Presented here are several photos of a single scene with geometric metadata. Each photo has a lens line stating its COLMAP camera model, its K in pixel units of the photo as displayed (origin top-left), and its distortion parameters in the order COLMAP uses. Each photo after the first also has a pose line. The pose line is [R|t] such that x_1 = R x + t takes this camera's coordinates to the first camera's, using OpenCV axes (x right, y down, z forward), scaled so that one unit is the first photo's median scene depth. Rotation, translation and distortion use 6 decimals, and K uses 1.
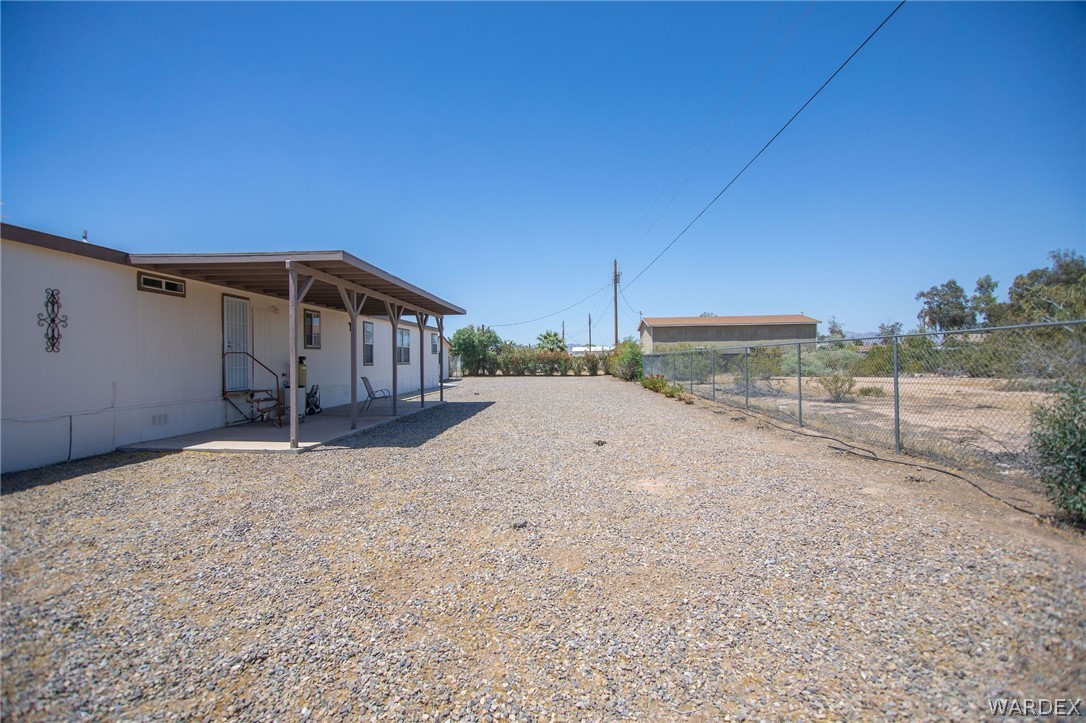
lens RADIAL K [[500.2, 0, 542.1], [0, 500.2, 364.8], [0, 0, 1]] dist [0.005127, 0.000292]
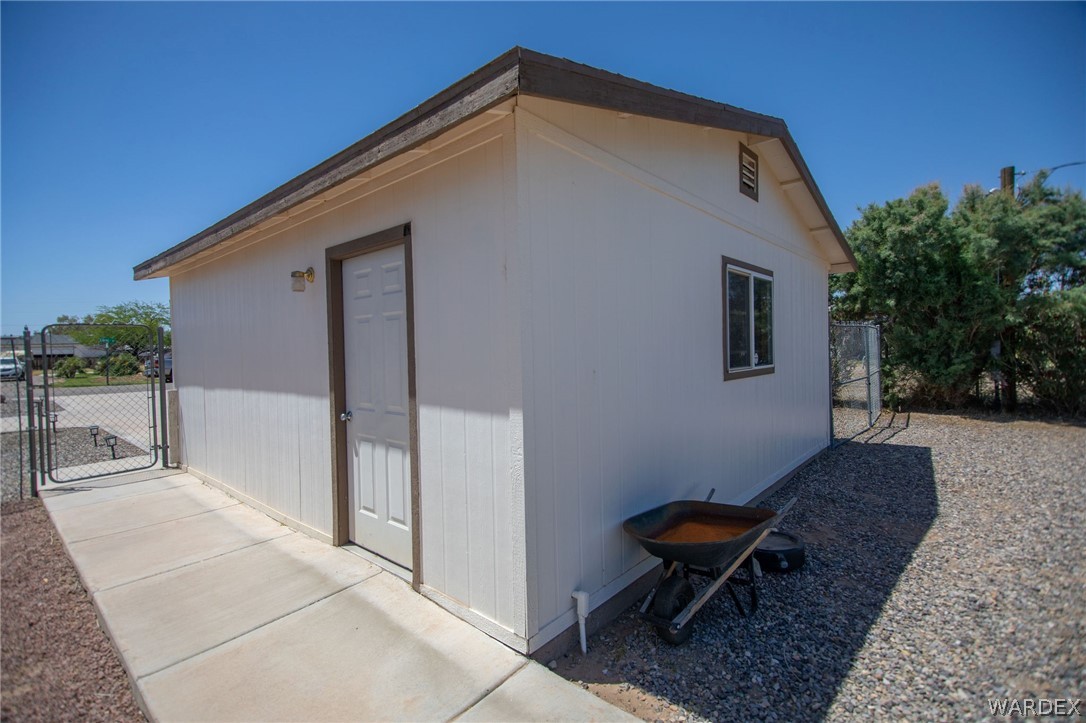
lens RADIAL K [[500.2, 0, 542.8], [0, 500.2, 359.0], [0, 0, 1]] dist [0.005127, 0.000292]
pose [[0.742227, 0.006075, -0.670121, -0.120980], [0.023358, 0.999117, 0.034928, -0.011079], [0.669742, -0.041577, 0.741429, 0.703671]]
